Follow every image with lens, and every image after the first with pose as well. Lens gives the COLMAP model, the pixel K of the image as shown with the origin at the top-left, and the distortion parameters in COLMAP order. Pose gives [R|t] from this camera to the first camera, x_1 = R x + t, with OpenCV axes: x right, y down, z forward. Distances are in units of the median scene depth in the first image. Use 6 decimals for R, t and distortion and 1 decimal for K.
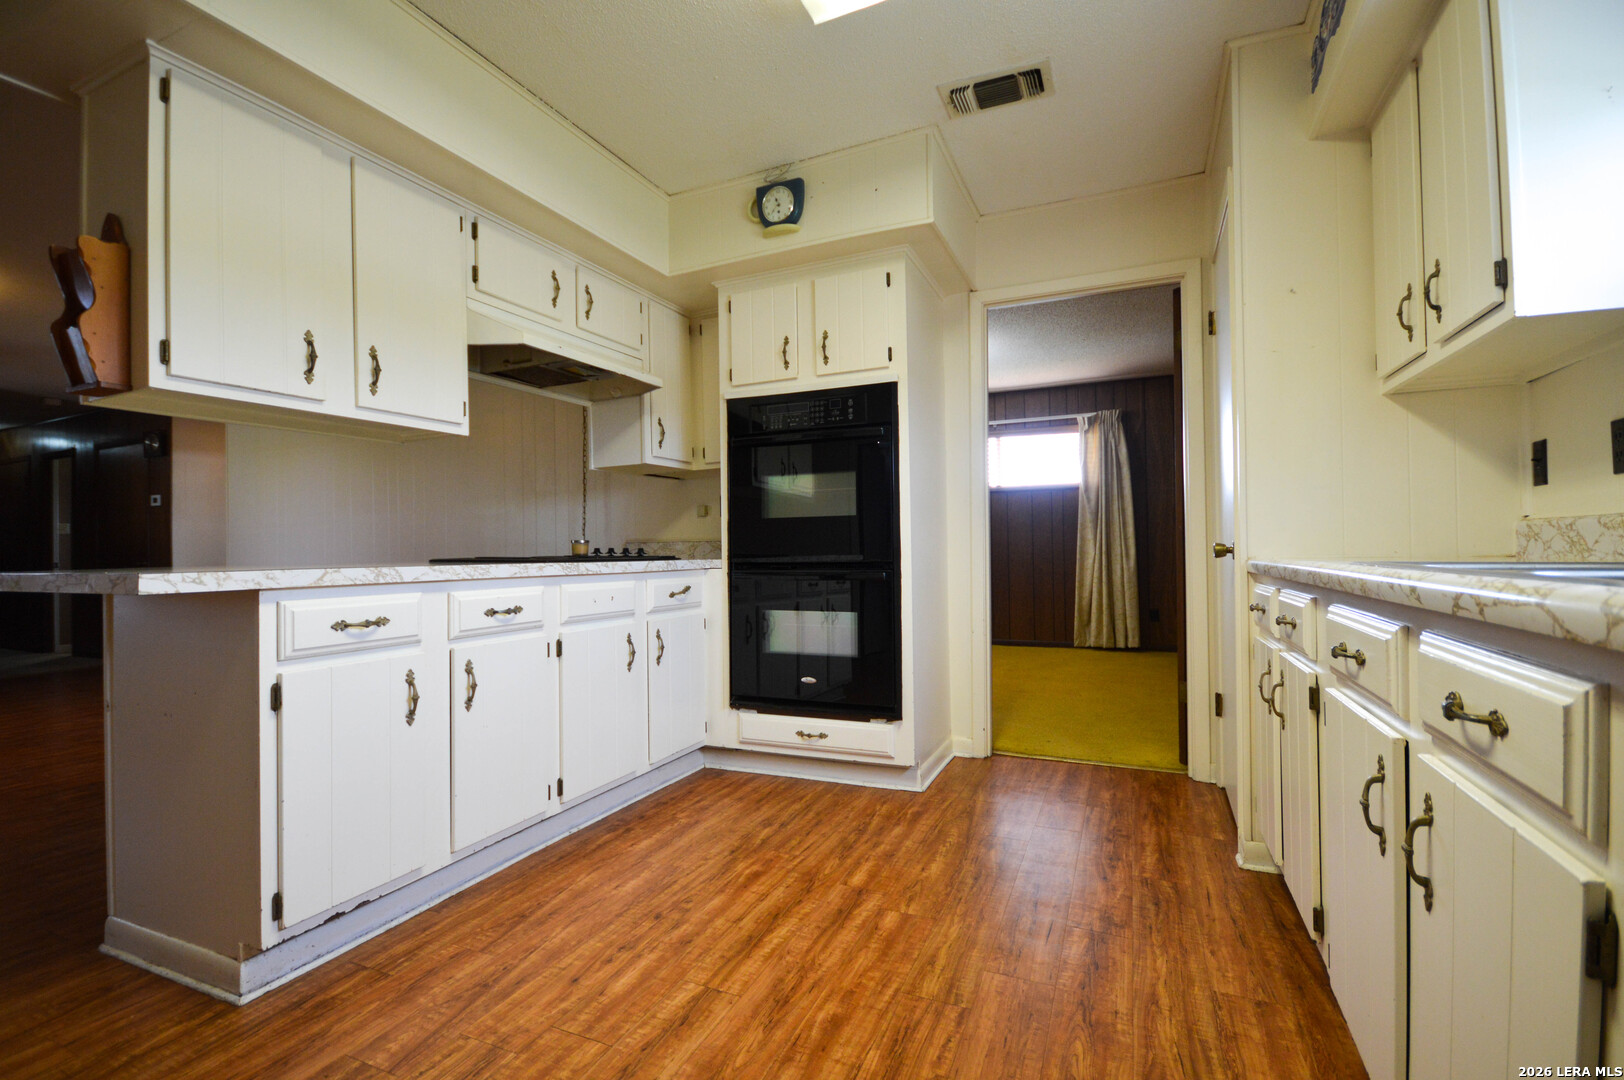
lens RADIAL K [[720.7, 0, 814.6], [0, 720.7, 546.5], [0, 0, 1]] dist [-0.005002, -0.000436]
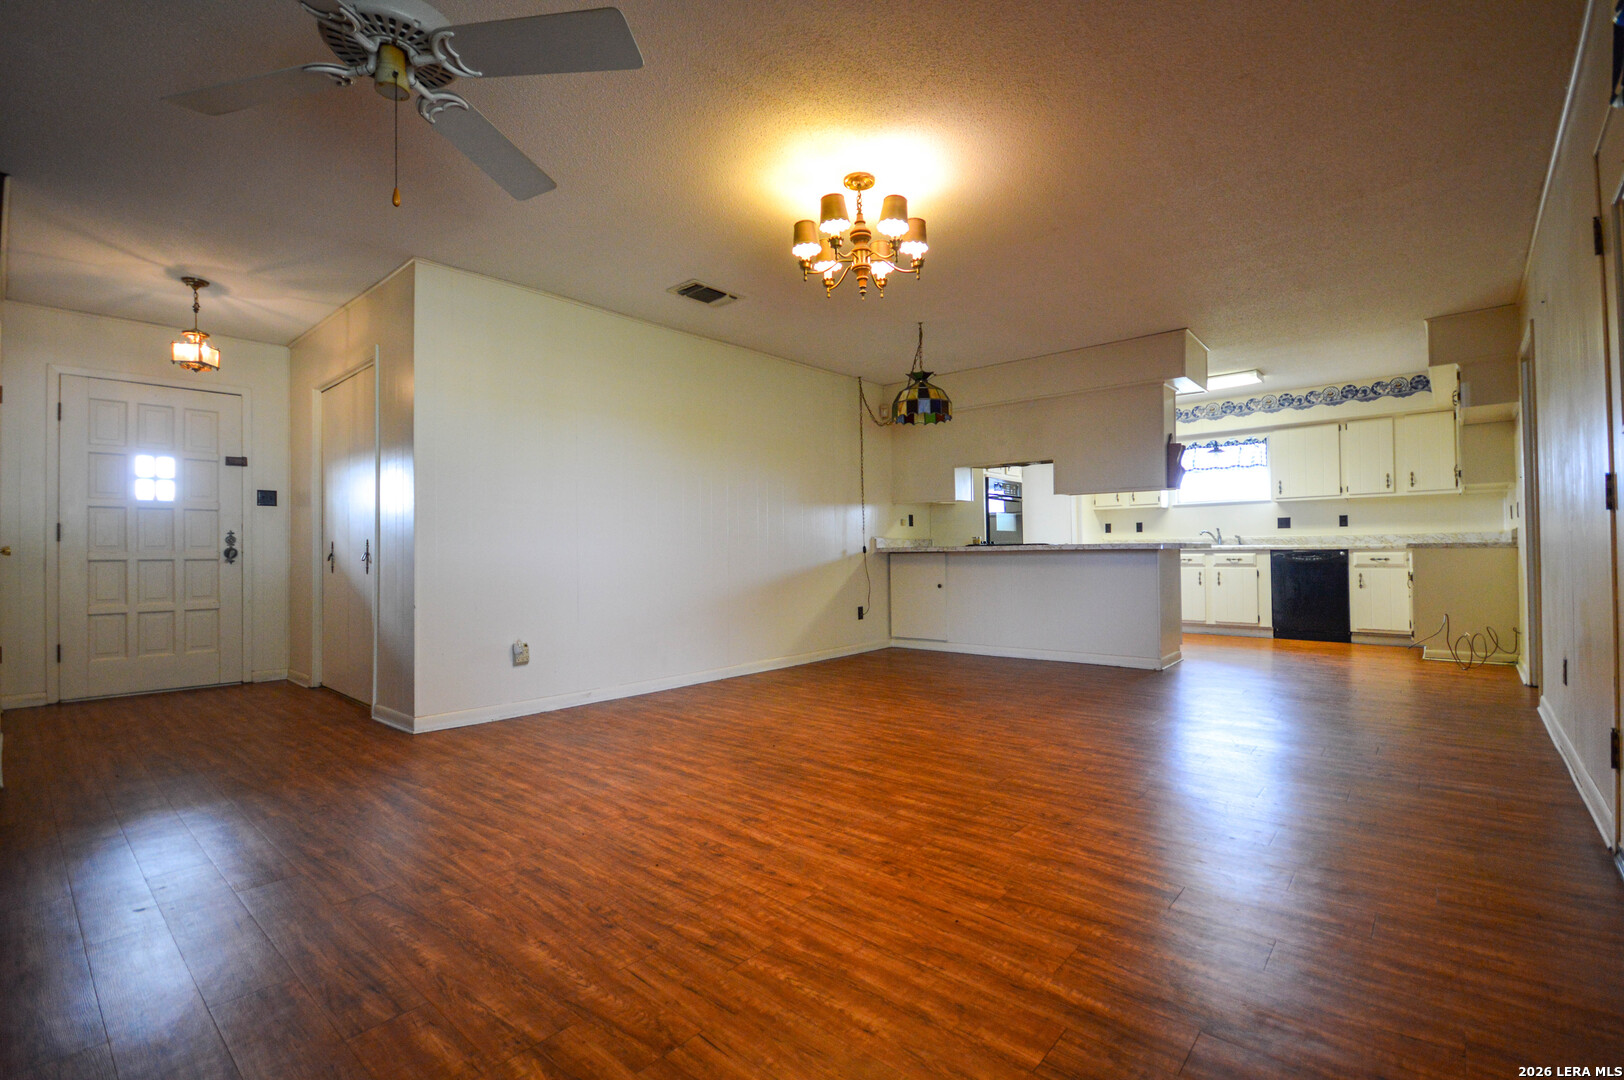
lens RADIAL K [[725.3, 0, 821.7], [0, 725.3, 540.0], [0, 0, 1]] dist [0.000823, -0.010219]
pose [[0.293951, 0.029841, 0.955354, -3.507970], [0.001004, 0.999502, -0.031529, 0.093351], [-0.955820, 0.010227, 0.293775, 1.185149]]
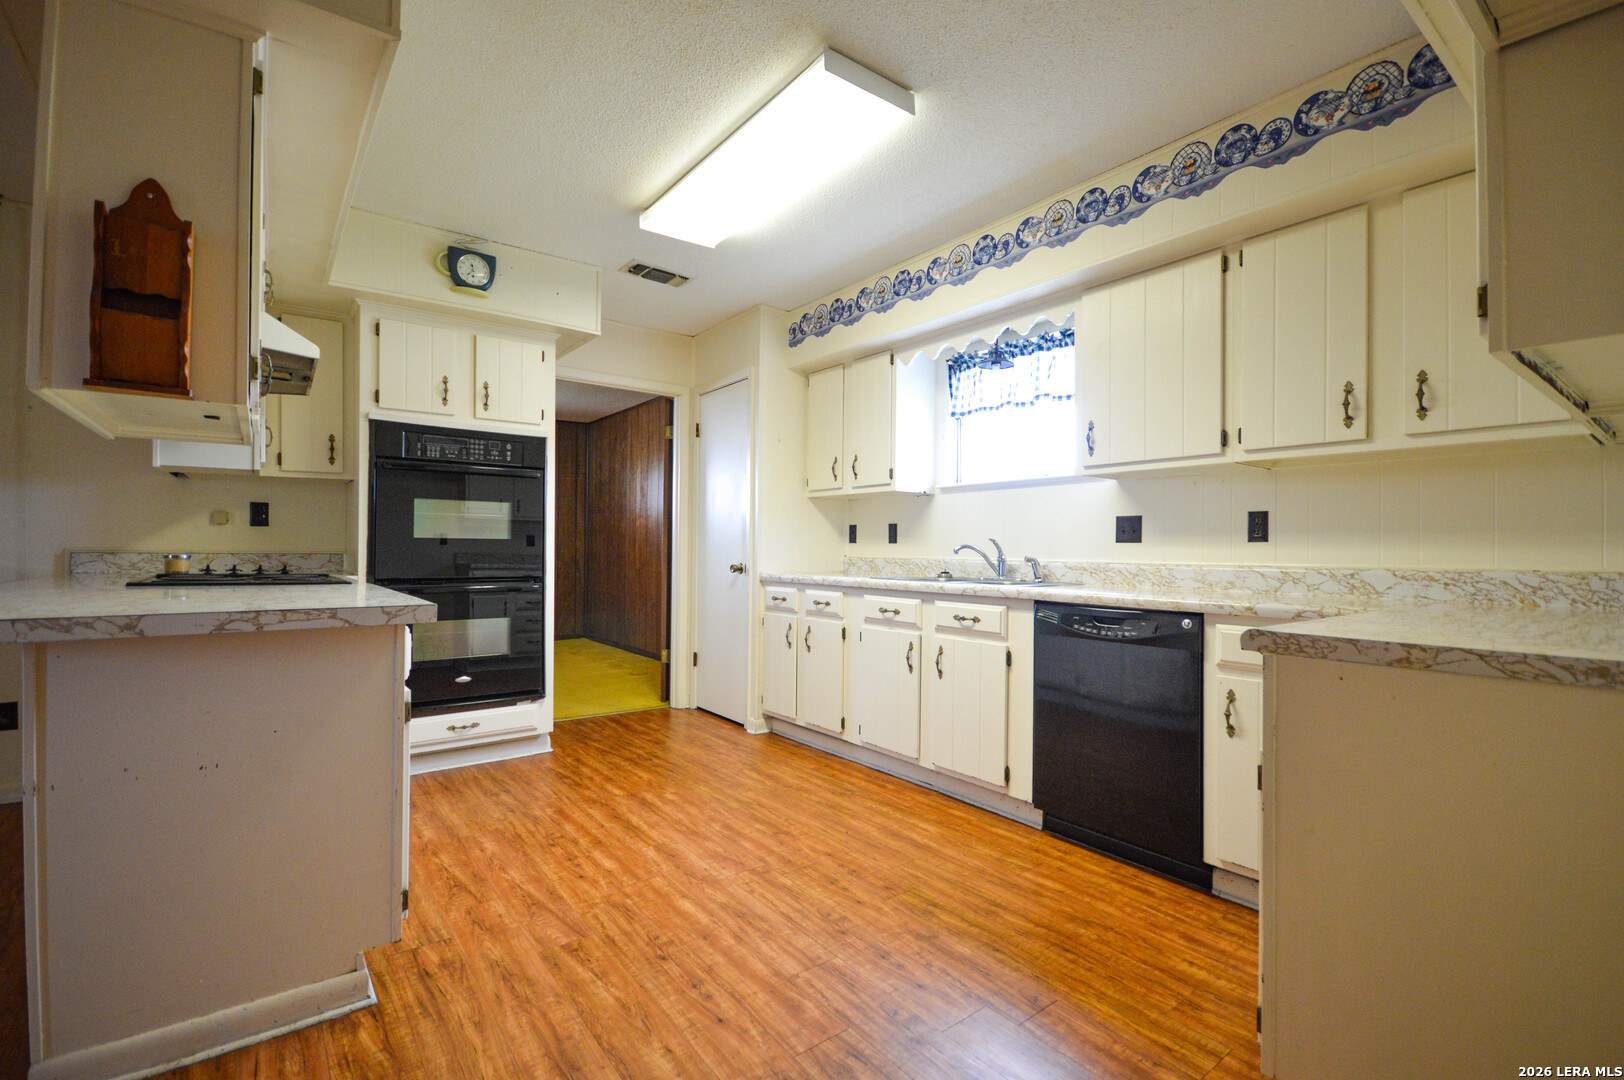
lens RADIAL K [[725.3, 0, 821.7], [0, 725.3, 540.0], [0, 0, 1]] dist [0.000823, -0.010219]
pose [[0.473935, 0.029471, 0.880067, -1.035974], [-0.020950, 0.999534, -0.022190, -0.032740], [-0.880311, -0.007921, 0.474332, -0.073462]]
